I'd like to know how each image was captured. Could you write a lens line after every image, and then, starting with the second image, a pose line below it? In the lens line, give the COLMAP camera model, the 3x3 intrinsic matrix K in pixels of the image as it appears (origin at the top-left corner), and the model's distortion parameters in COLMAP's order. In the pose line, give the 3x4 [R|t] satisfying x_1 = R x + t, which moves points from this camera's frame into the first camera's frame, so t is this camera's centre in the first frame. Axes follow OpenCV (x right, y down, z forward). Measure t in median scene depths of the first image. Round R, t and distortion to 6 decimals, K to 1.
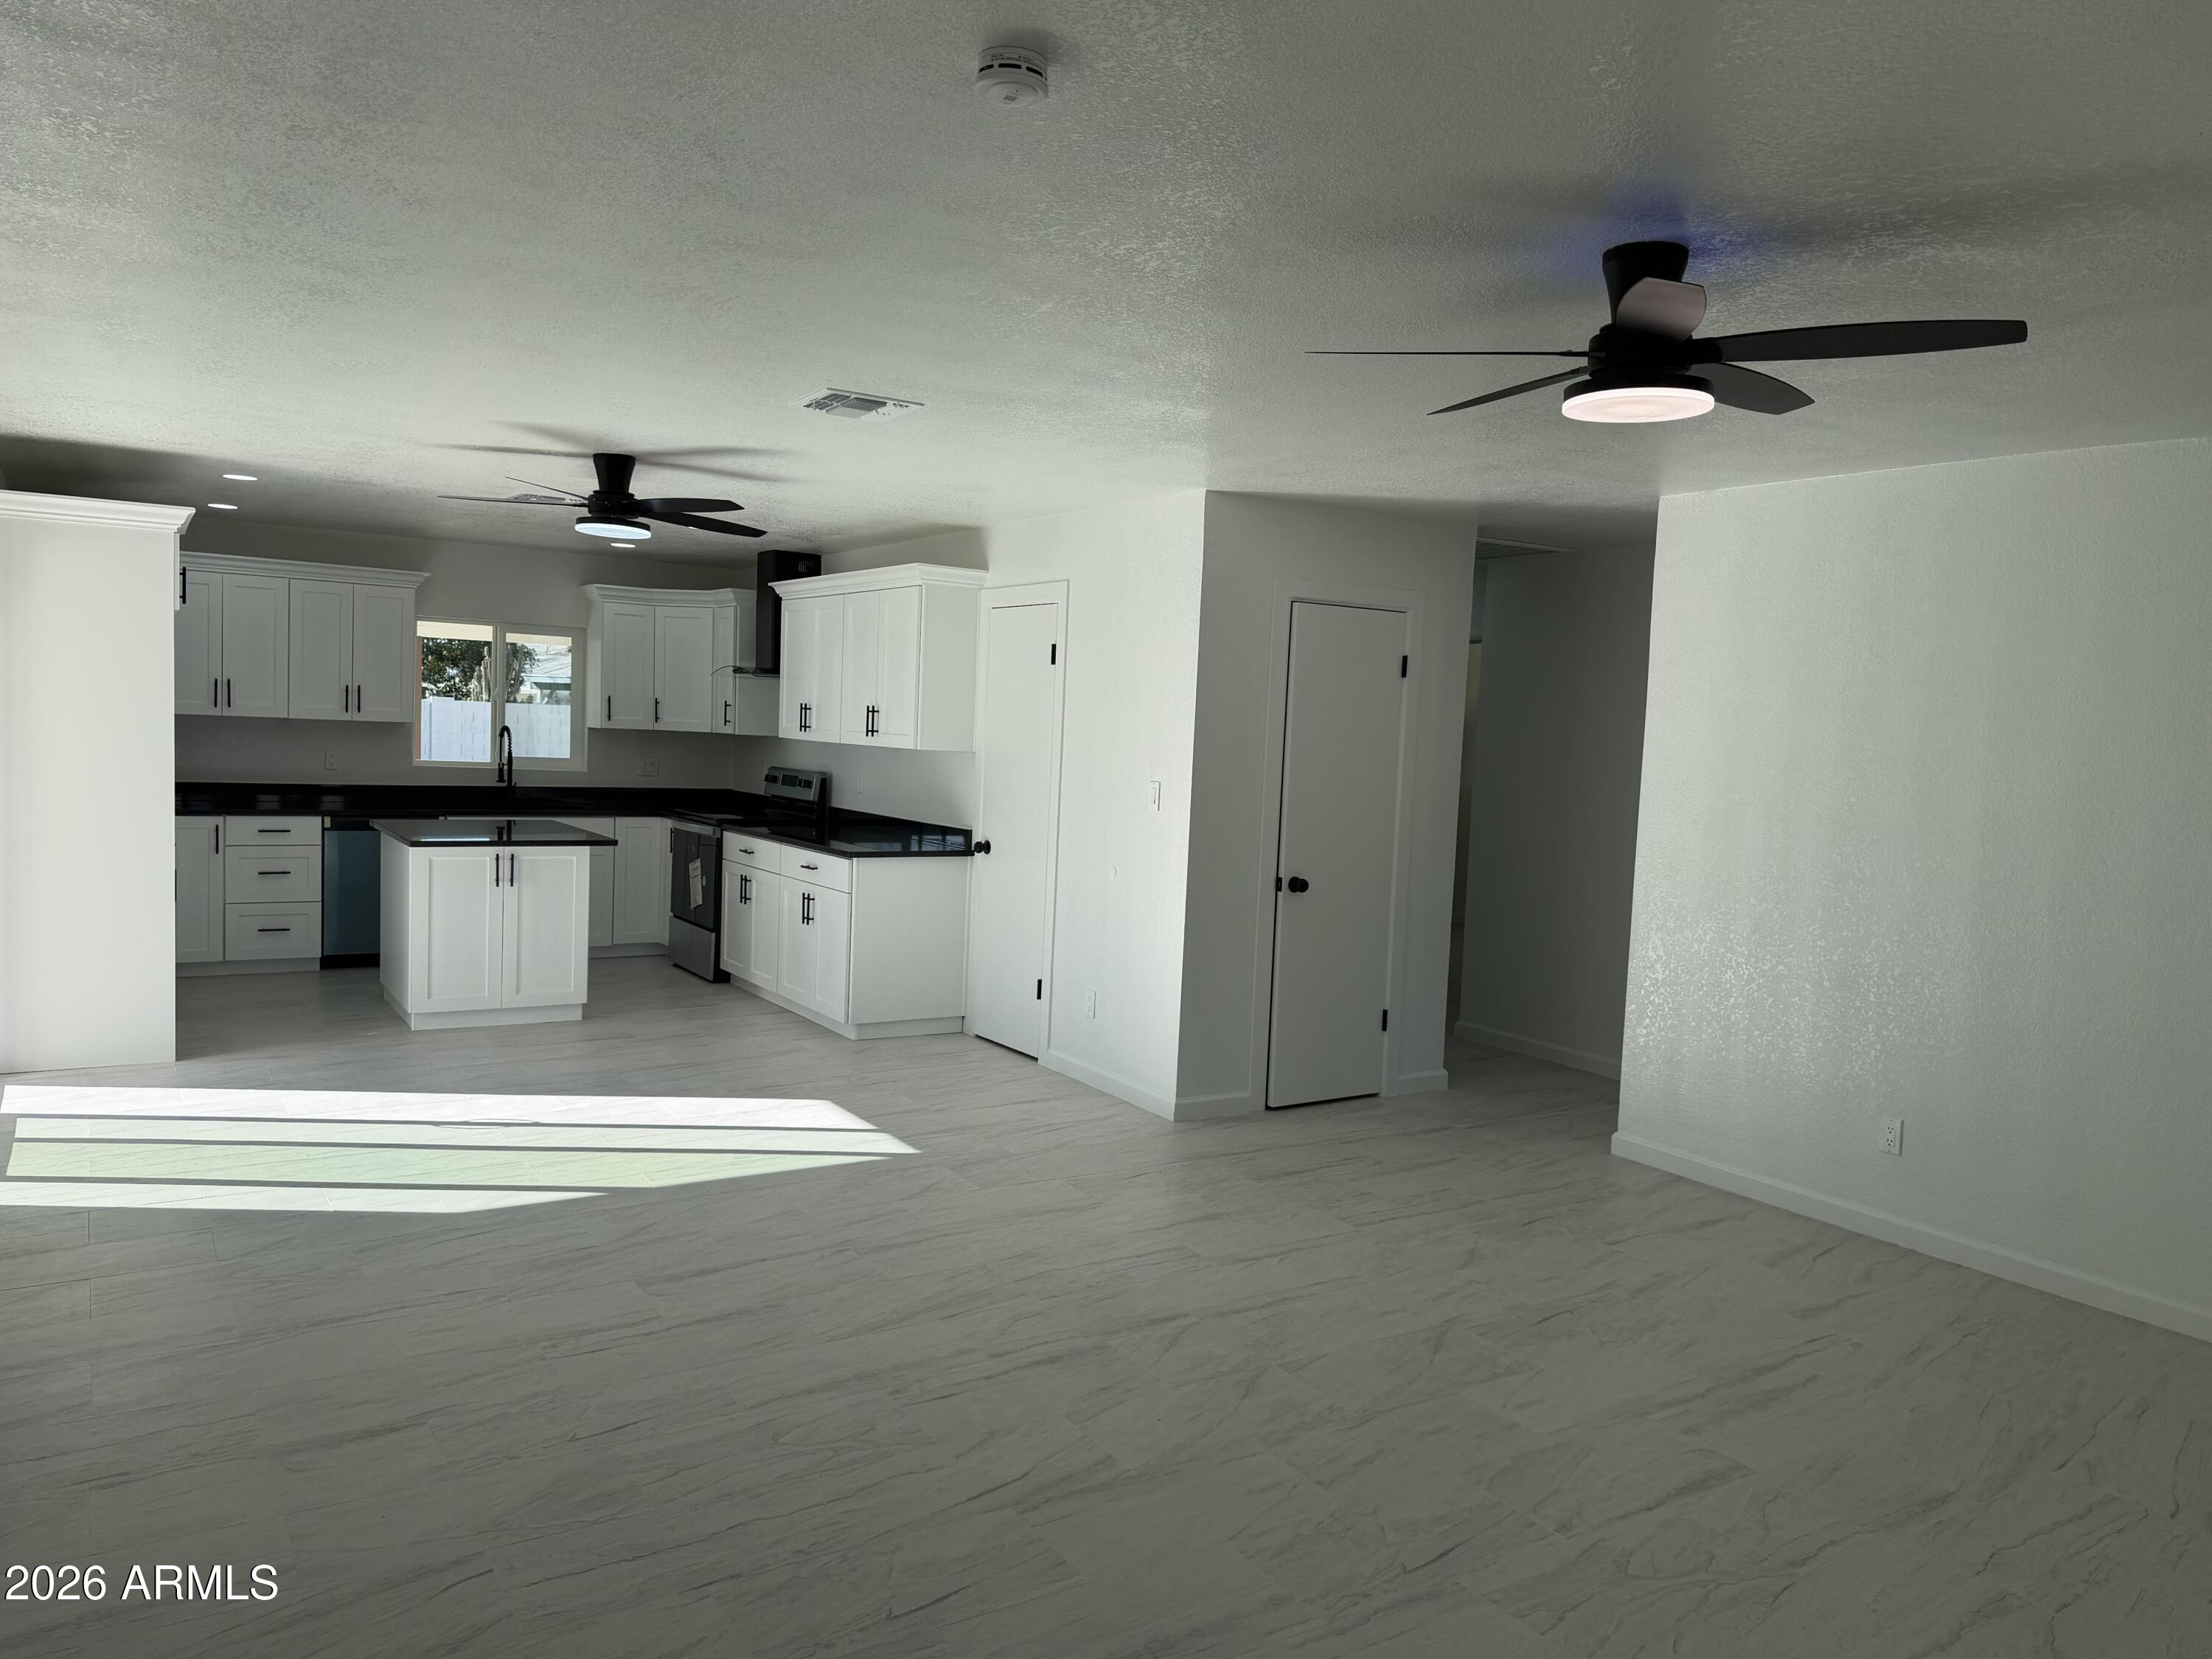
lens RADIAL K [[1525.8, 0, 1106.0], [0, 1525.8, 829.5], [0, 0, 1]] dist [0.170661, -0.294277]
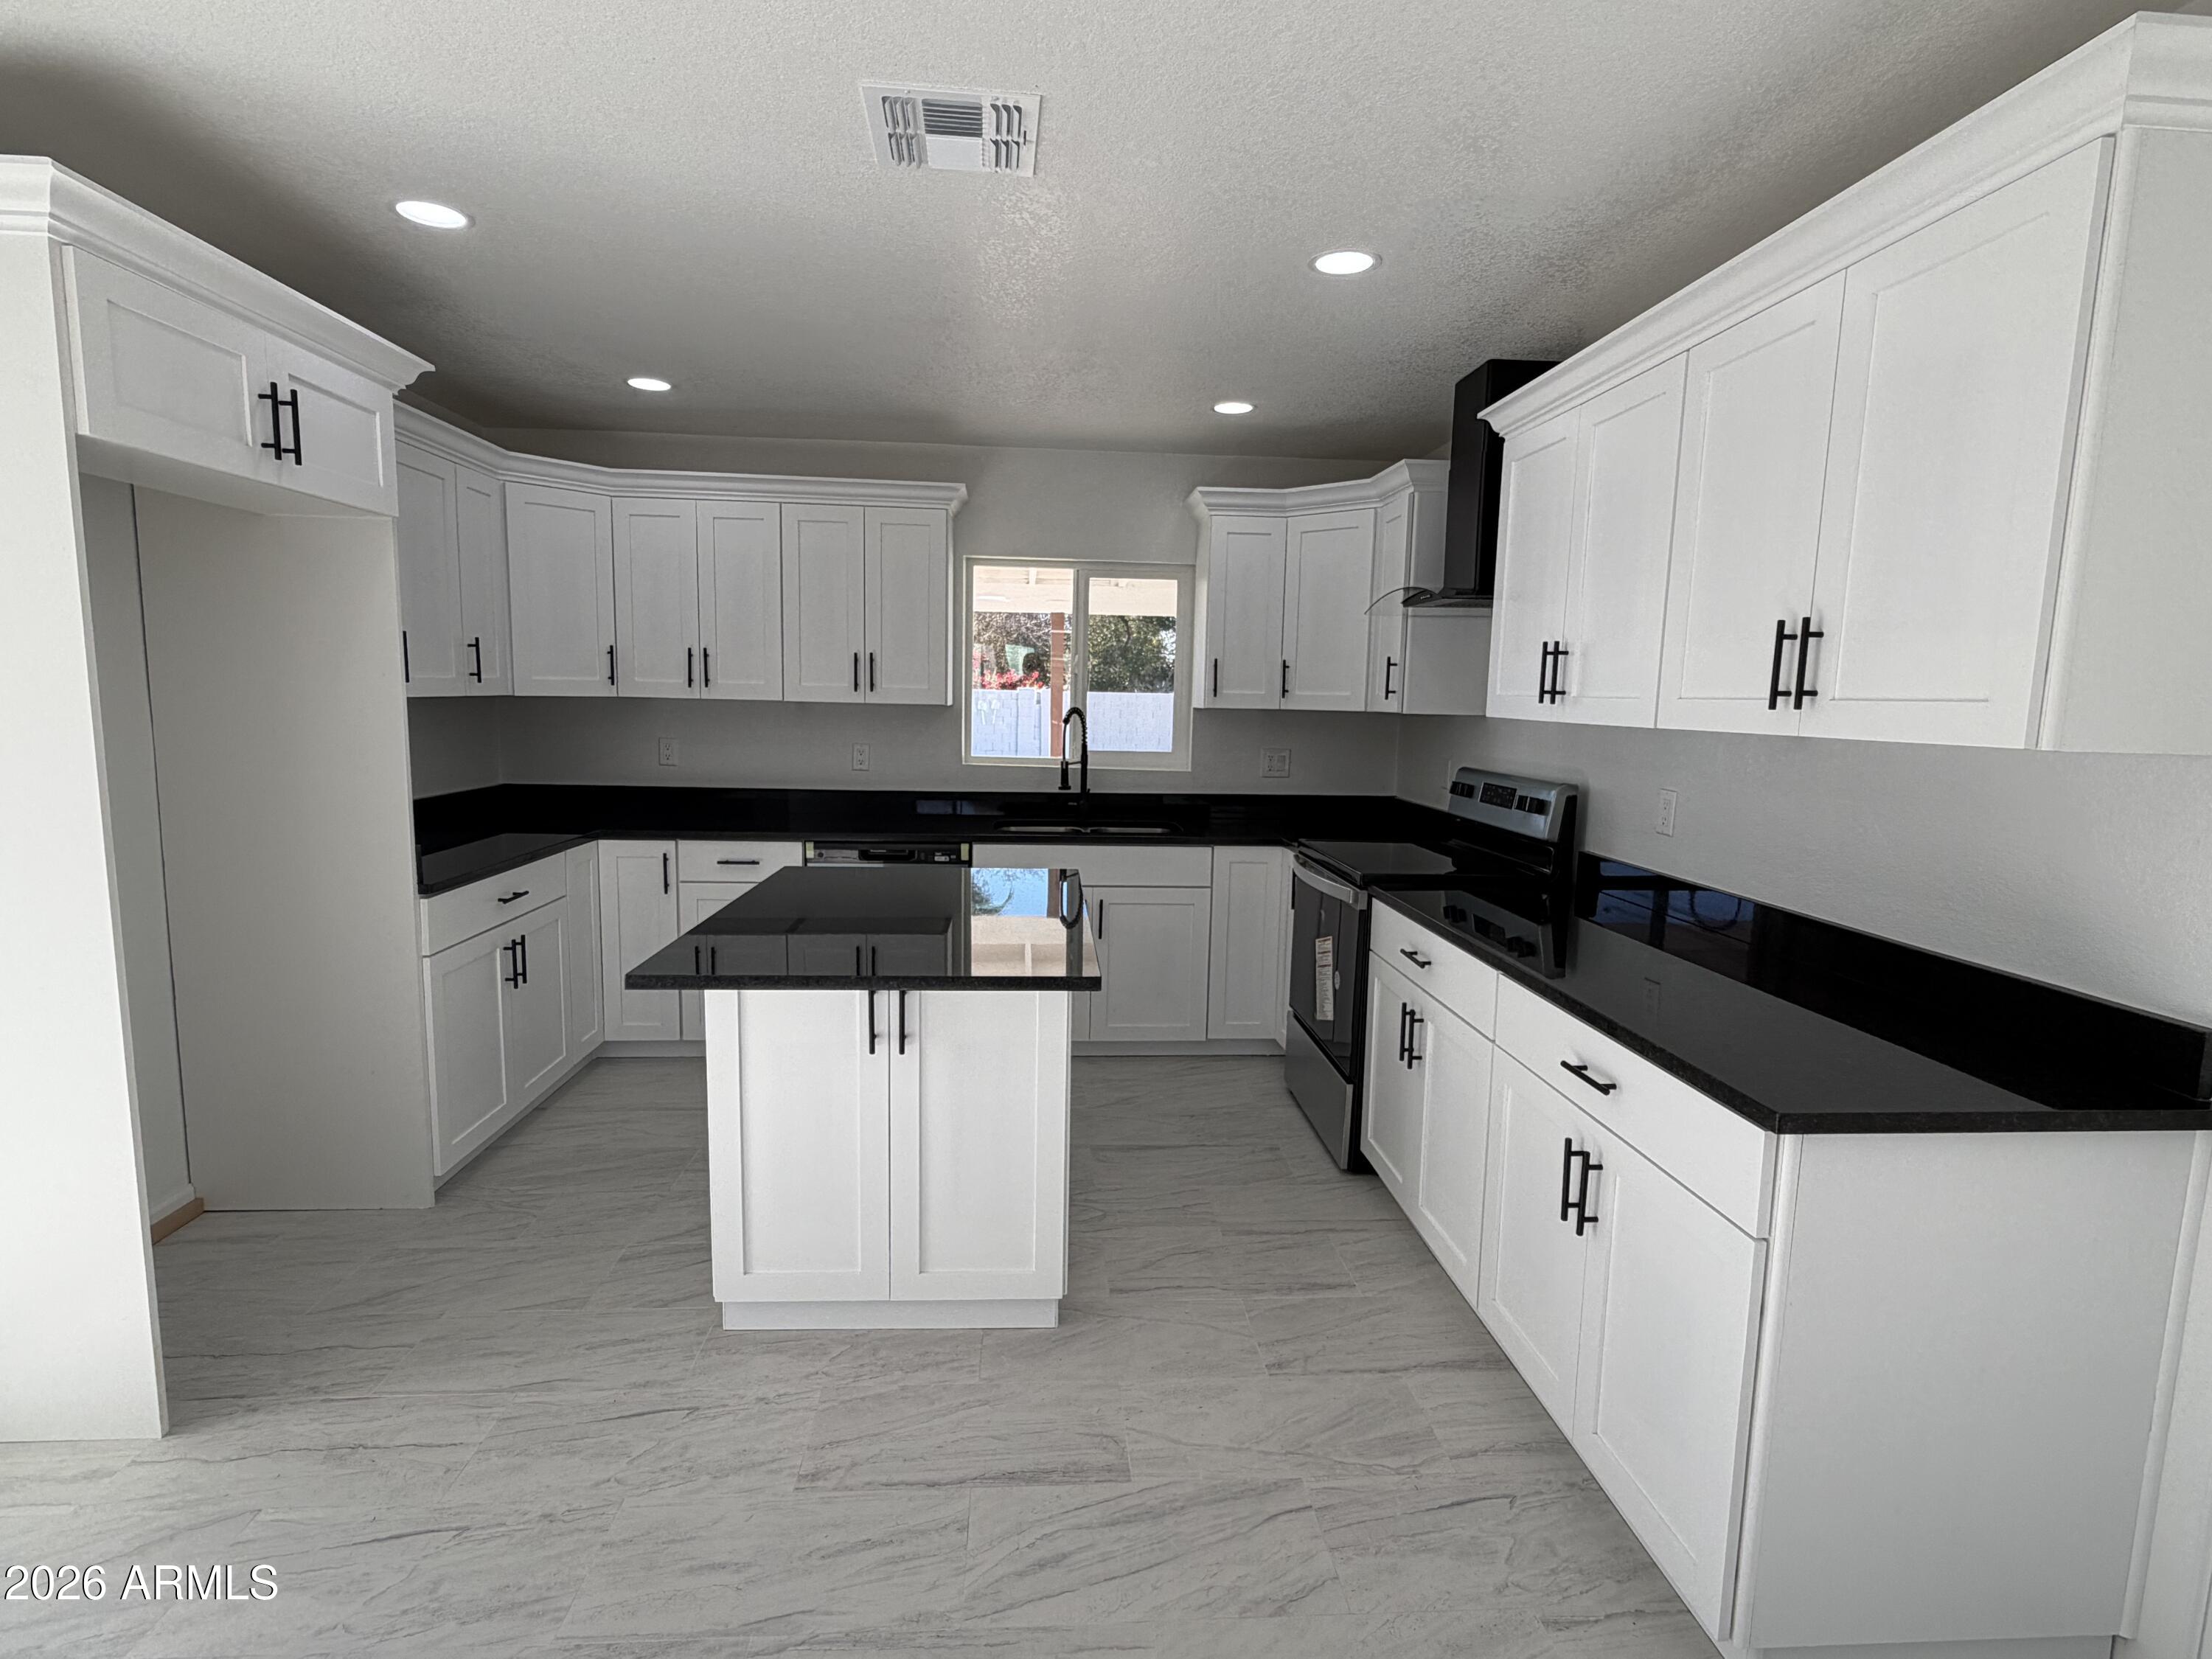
lens RADIAL K [[1065.9, 0, 1106.0], [0, 1065.9, 829.5], [0, 0, 1]] dist [0.001447, 0.000080]
pose [[0.872486, 0.038626, -0.487110, -0.147605], [-0.017910, 0.998729, 0.047115, -0.036656], [0.488311, -0.032383, 0.872069, 0.621796]]
